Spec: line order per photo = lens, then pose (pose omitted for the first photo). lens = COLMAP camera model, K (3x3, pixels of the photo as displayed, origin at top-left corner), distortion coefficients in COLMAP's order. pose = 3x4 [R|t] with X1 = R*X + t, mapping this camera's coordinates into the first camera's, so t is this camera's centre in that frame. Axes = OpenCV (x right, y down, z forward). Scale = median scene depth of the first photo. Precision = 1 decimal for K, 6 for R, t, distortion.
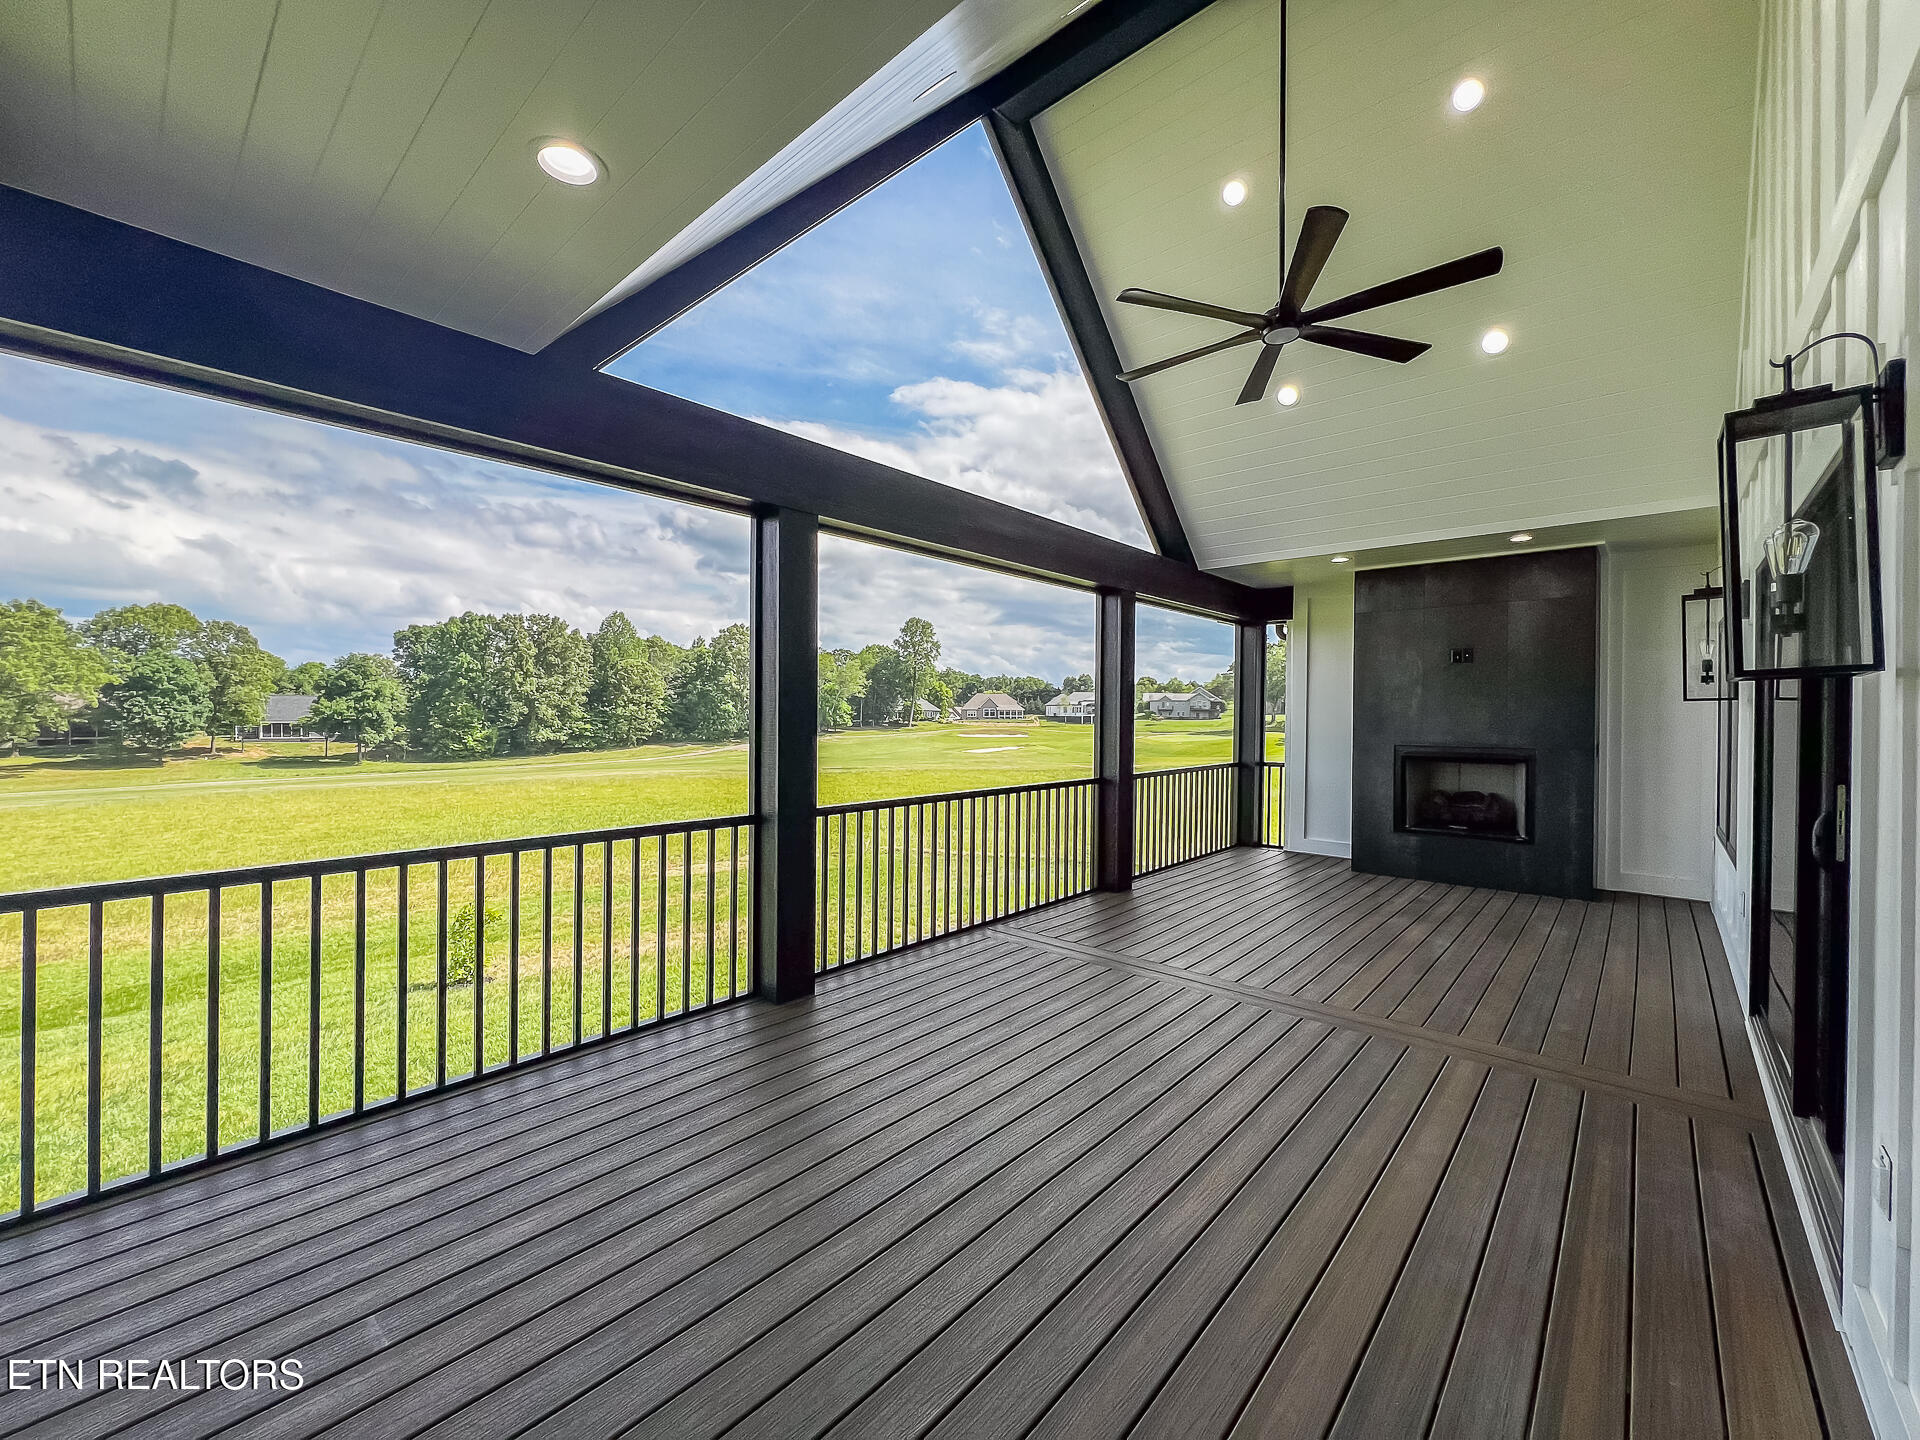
lens RADIAL K [[770.5, 0, 947.8], [0, 770.5, 721.0], [0, 0, 1]] dist [-0.004379, 0.001505]
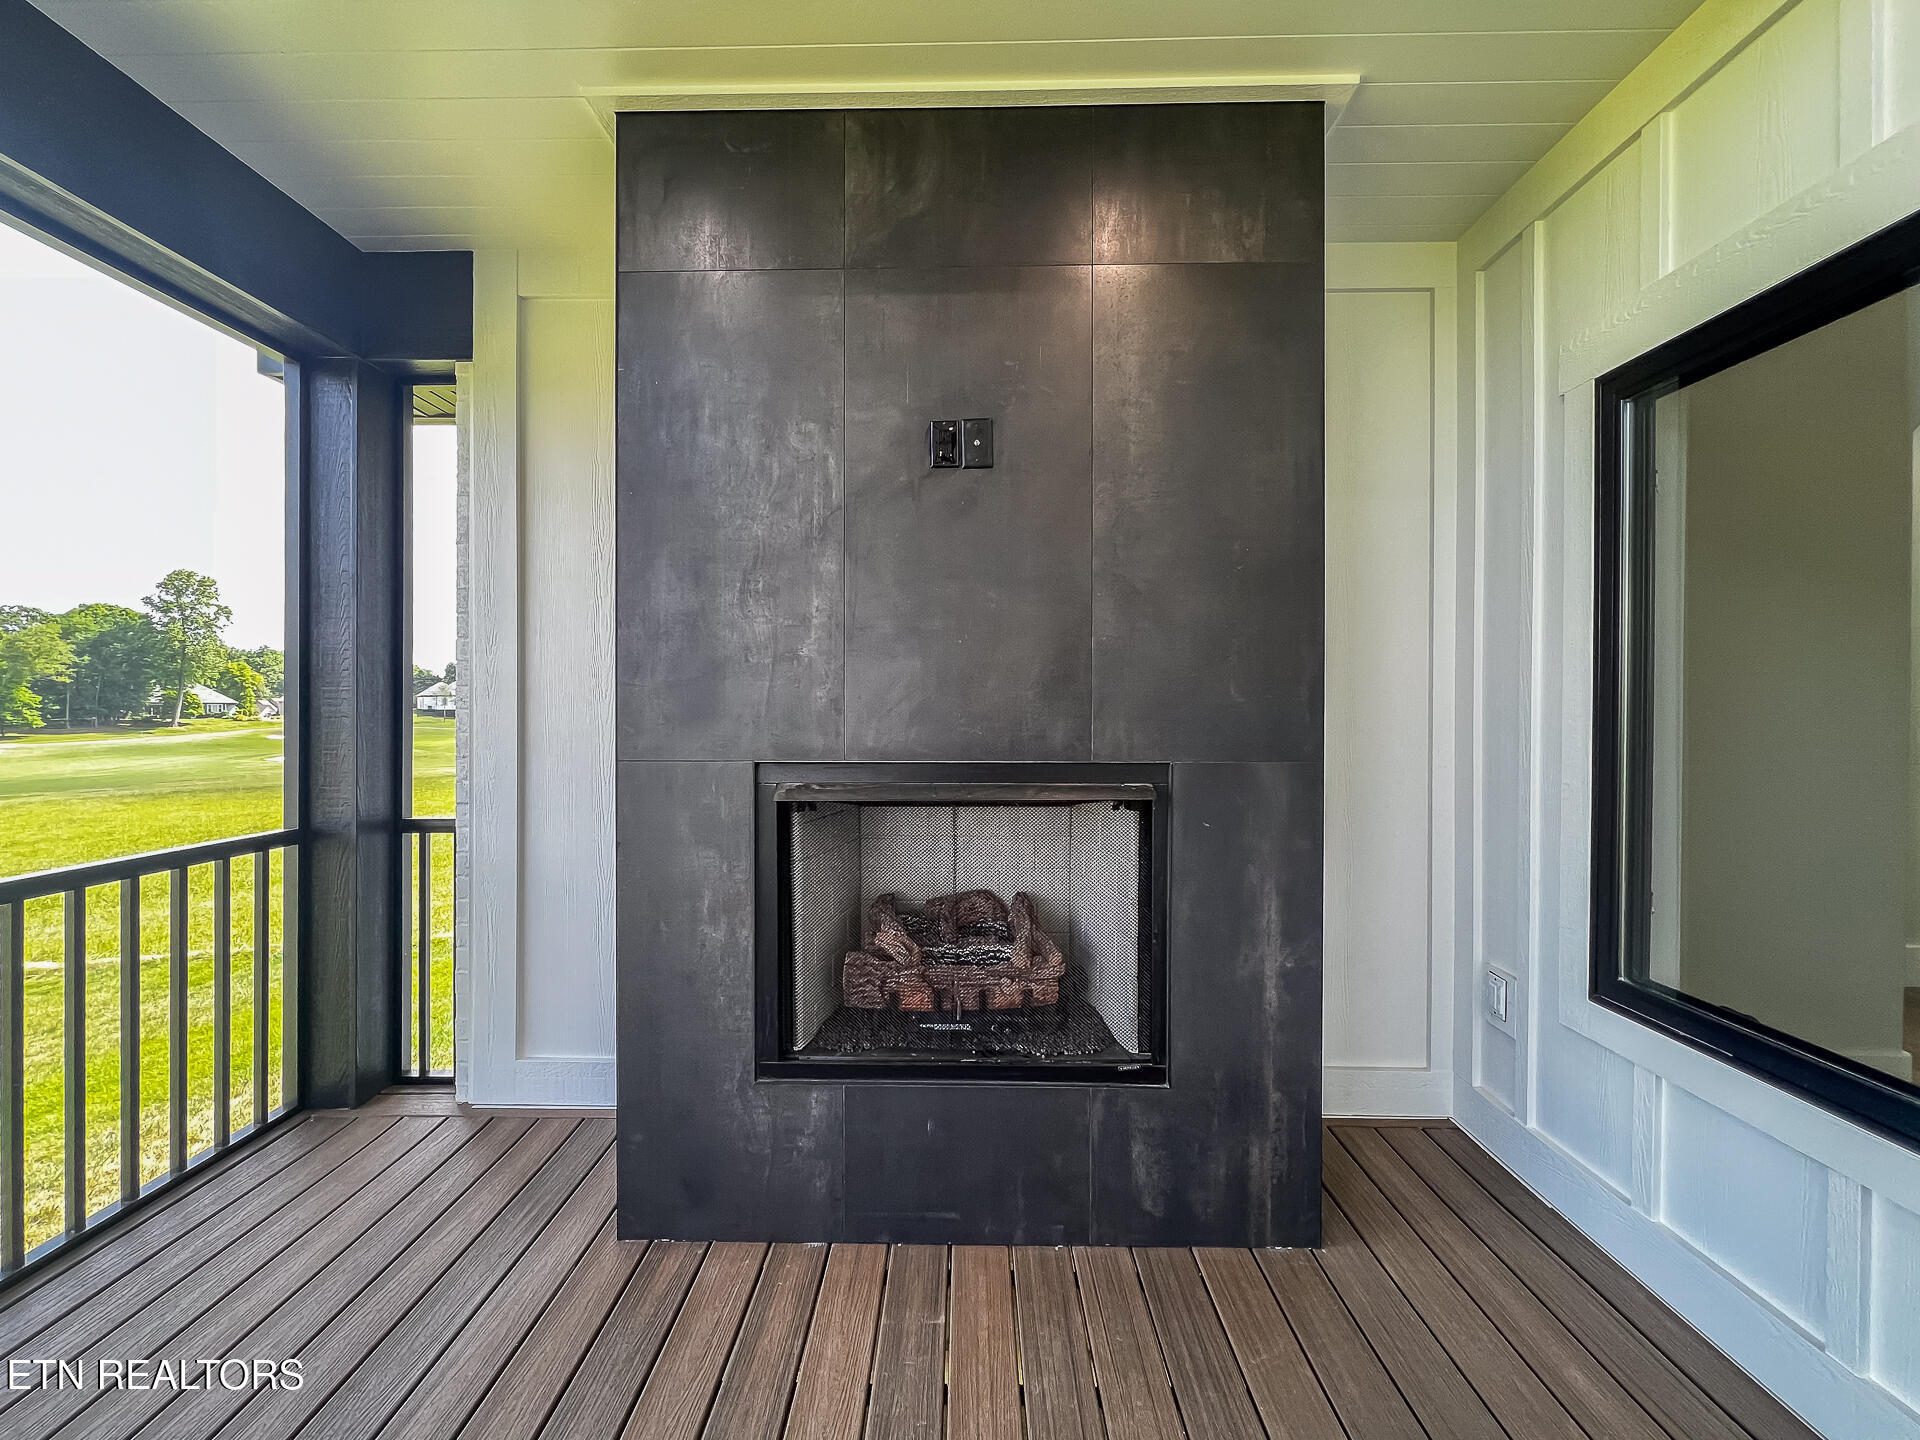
lens RADIAL K [[770.5, 0, 957.0], [0, 770.5, 703.3], [0, 0, 1]] dist [-0.004379, 0.001505]
pose [[0.748486, -0.003887, 0.663140, 0.371035], [0.012295, 0.999892, -0.008017, 0.010637], [-0.663037, 0.014154, 0.748453, 0.611711]]
